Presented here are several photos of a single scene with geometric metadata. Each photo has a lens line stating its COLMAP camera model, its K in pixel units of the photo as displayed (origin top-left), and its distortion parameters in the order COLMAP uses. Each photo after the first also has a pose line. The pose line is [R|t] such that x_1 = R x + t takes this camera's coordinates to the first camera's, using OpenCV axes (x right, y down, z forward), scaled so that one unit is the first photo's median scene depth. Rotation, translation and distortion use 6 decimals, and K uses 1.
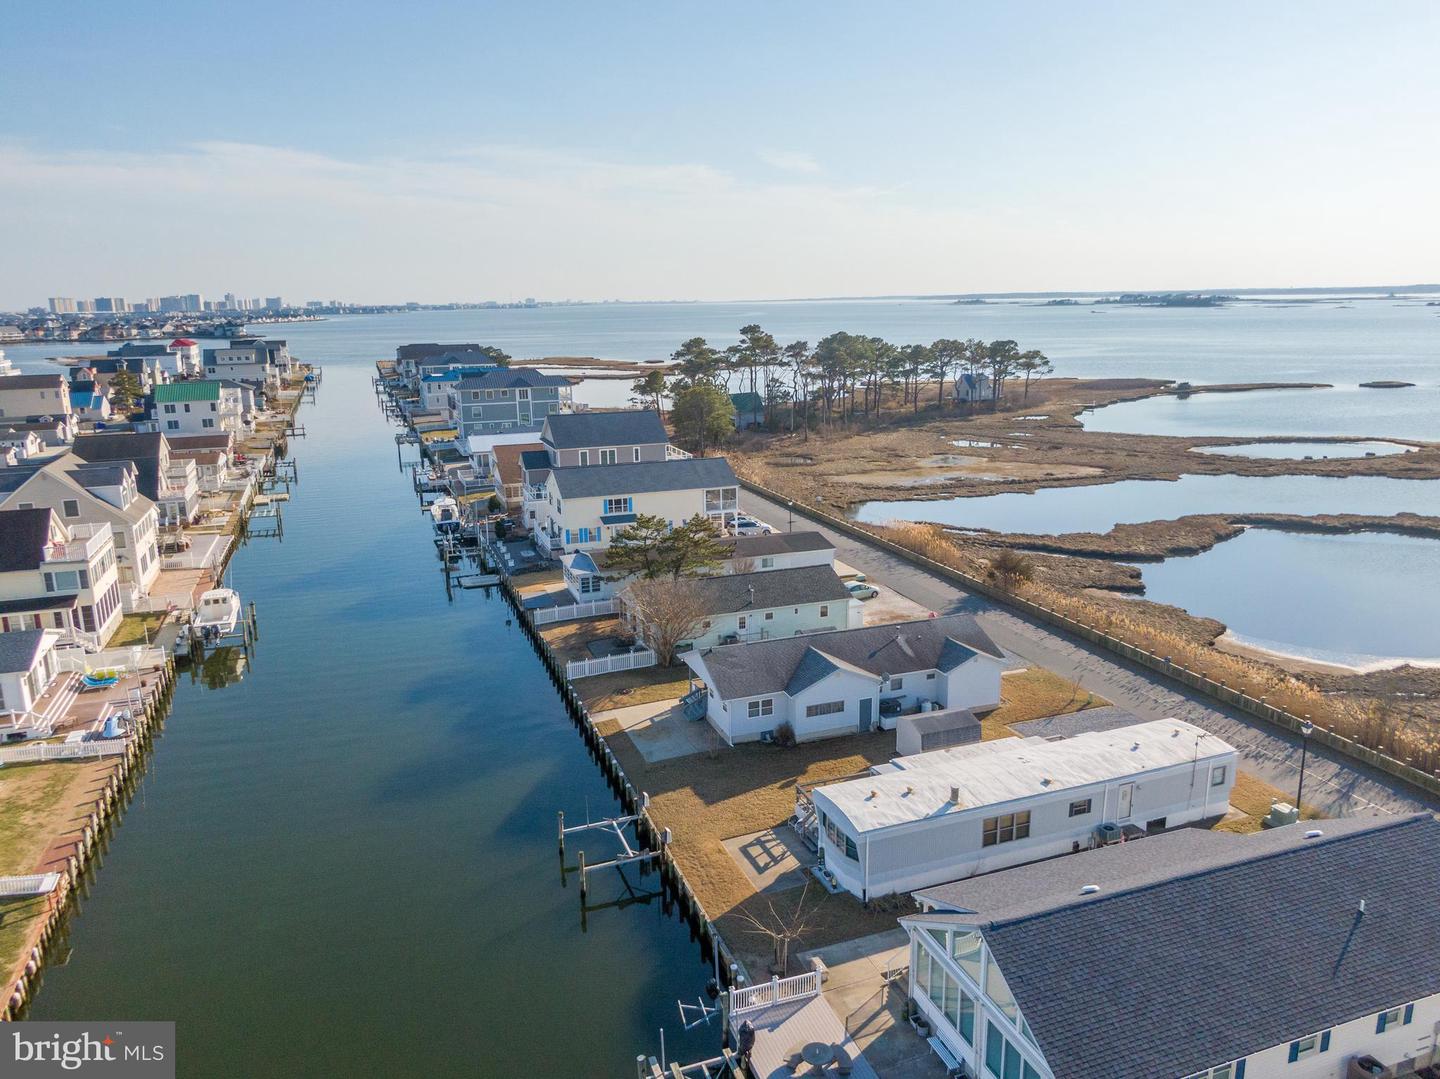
lens RADIAL K [[1022.0, 0, 722.0], [0, 1022.0, 538.5], [0, 0, 1]] dist [0.041289, -0.058442]
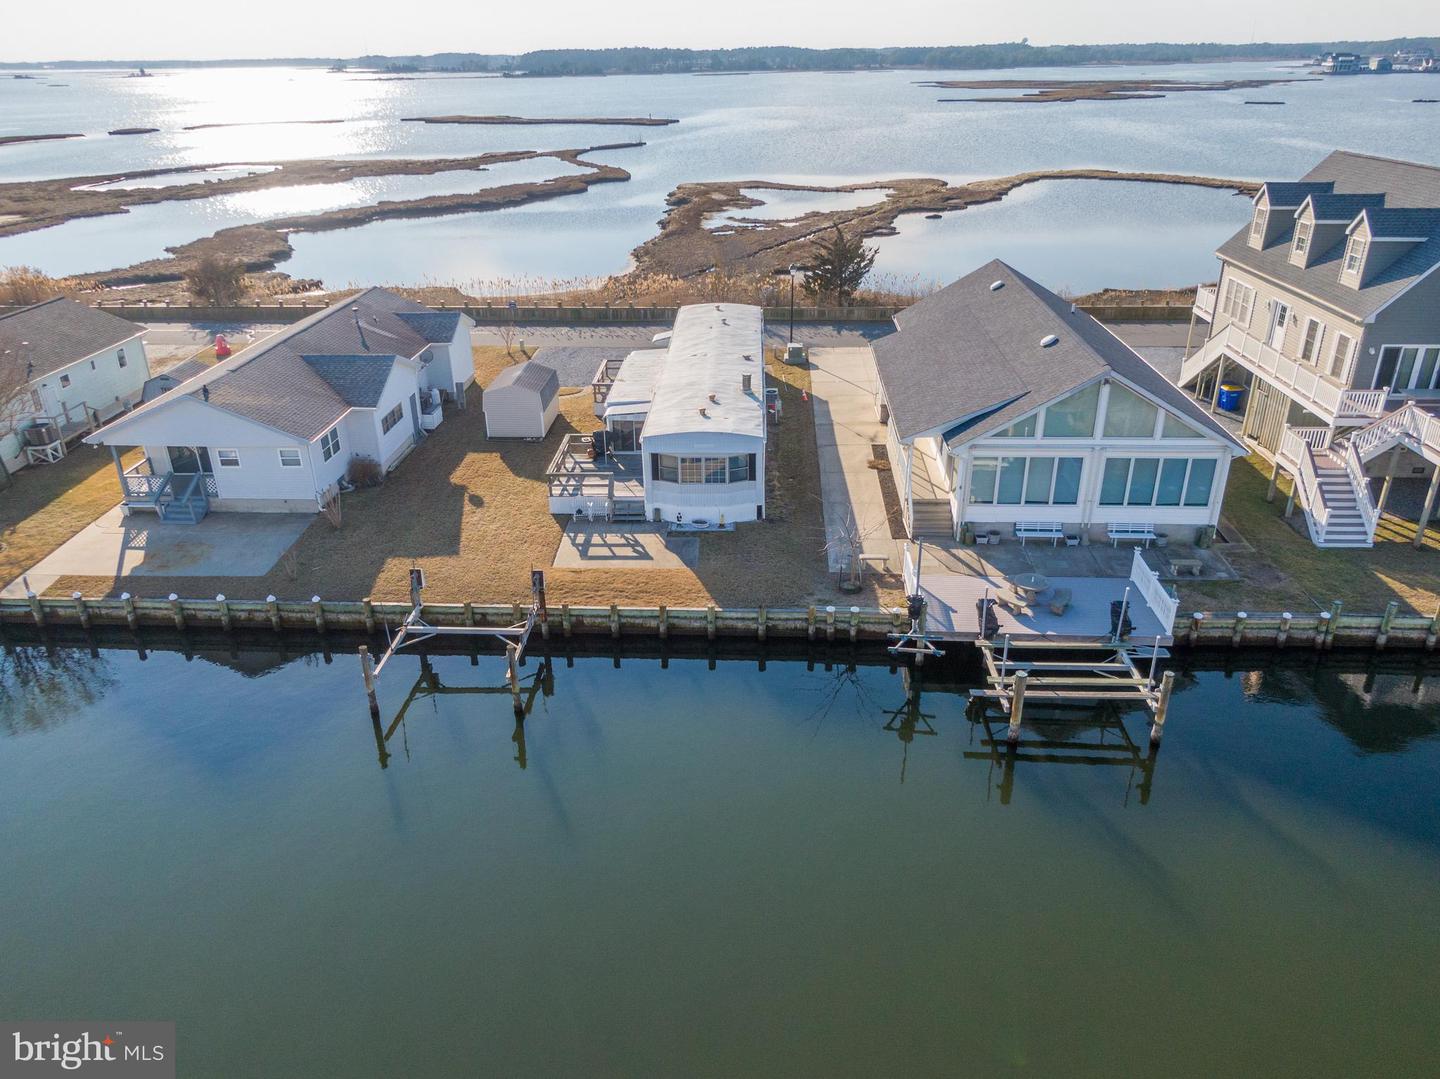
lens RADIAL K [[1022.0, 0, 722.0], [0, 1022.0, 538.5], [0, 0, 1]] dist [0.041289, -0.058442]
pose [[0.387706, -0.380336, 0.839660, -0.441478], [0.214746, 0.923112, 0.318980, 0.064515], [-0.896420, 0.056643, 0.439572, 0.481765]]
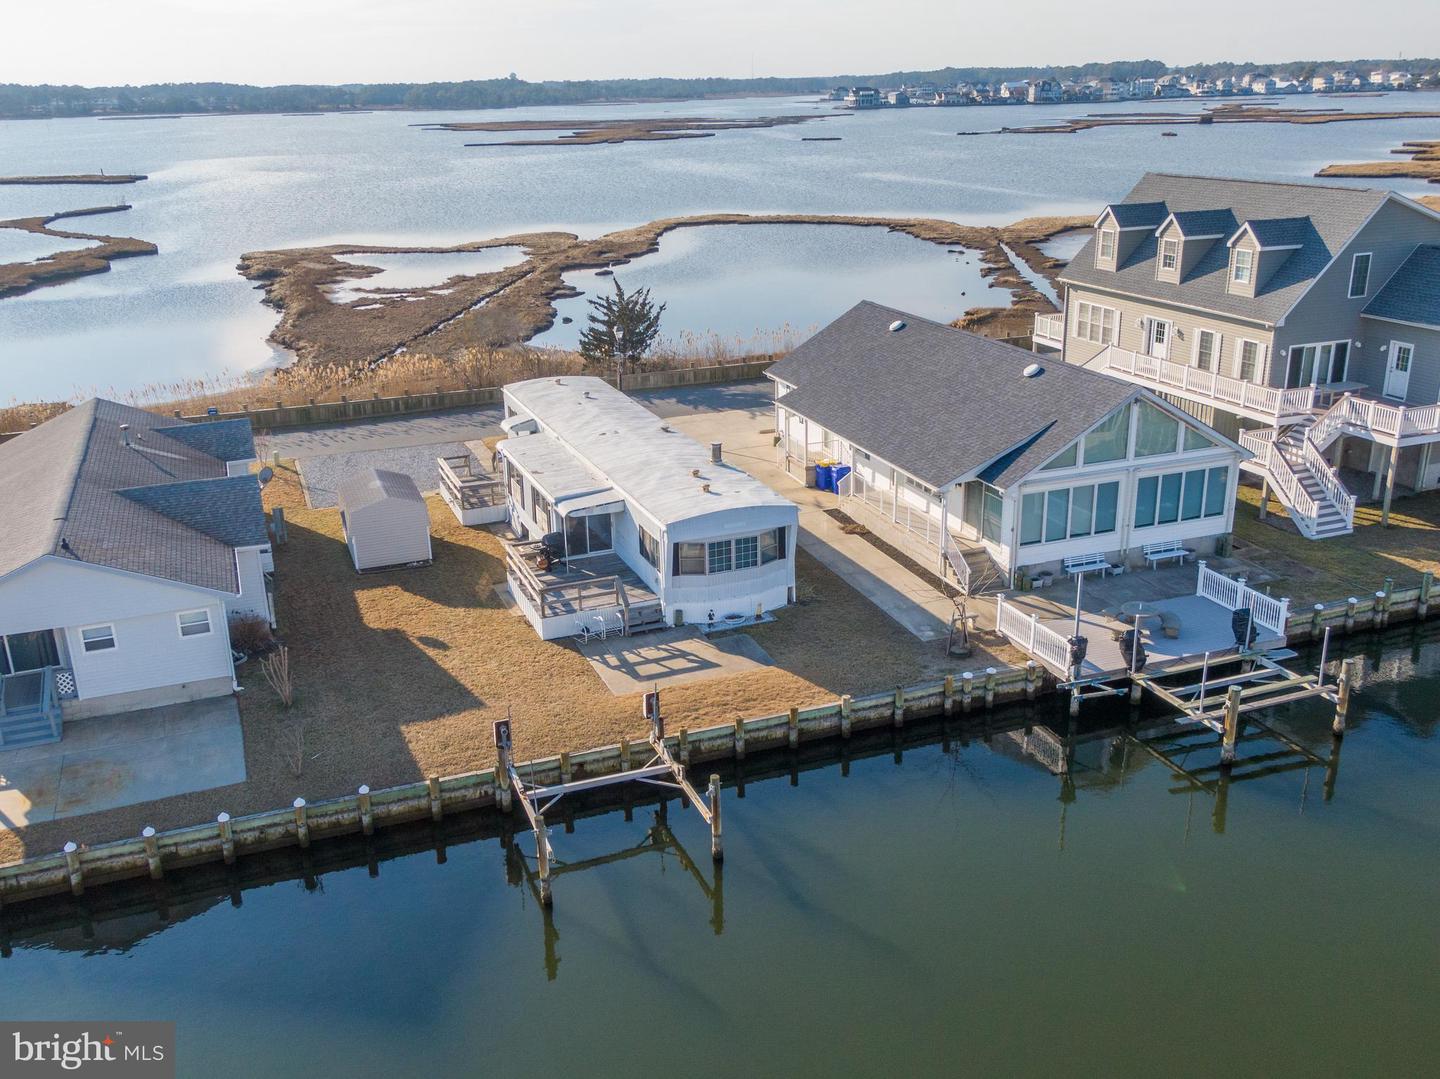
lens RADIAL K [[1297.7, 0, 723.6], [0, 1297.7, 539.5], [0, 0, 1]] dist [0.025229, 0.008597]
pose [[-0.017460, -0.313350, 0.949477, -0.536014], [0.247426, 0.918732, 0.307753, 0.009580], [-0.968750, 0.240298, 0.061490, 0.721016]]
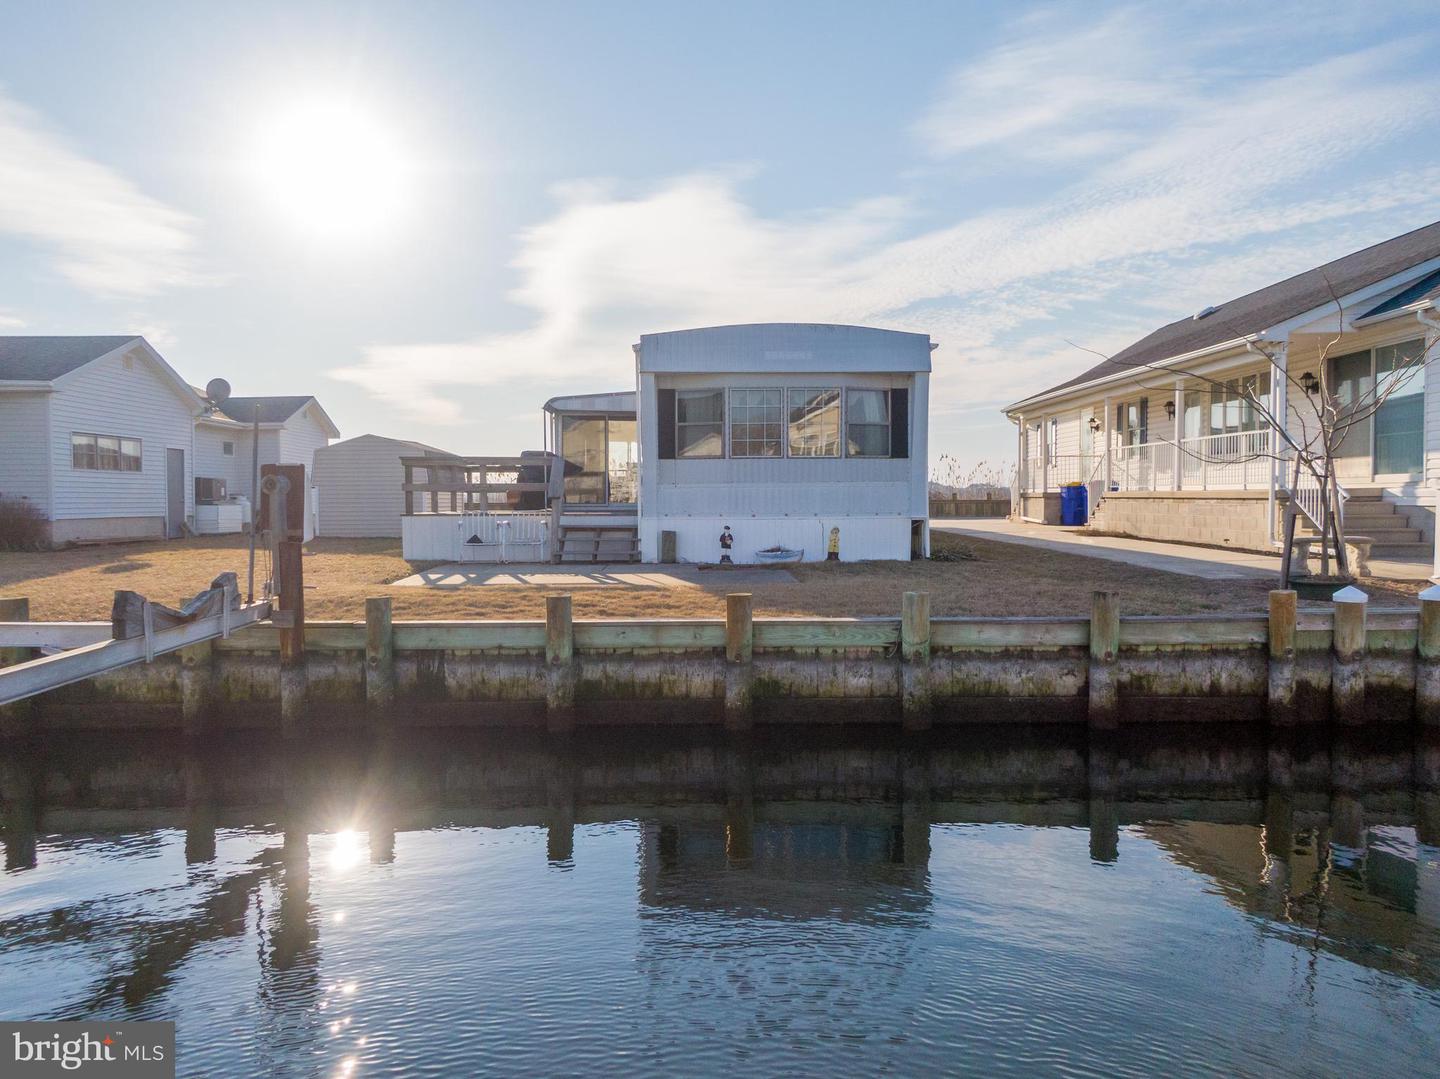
lens RADIAL K [[1022.0, 0, 722.0], [0, 1022.0, 538.5], [0, 0, 1]] dist [0.041289, -0.058442]
pose [[0.331489, -0.019495, 0.943258, -0.160377], [0.214584, 0.975141, -0.055258, 0.257862], [-0.918732, 0.220725, 0.327432, 0.696518]]
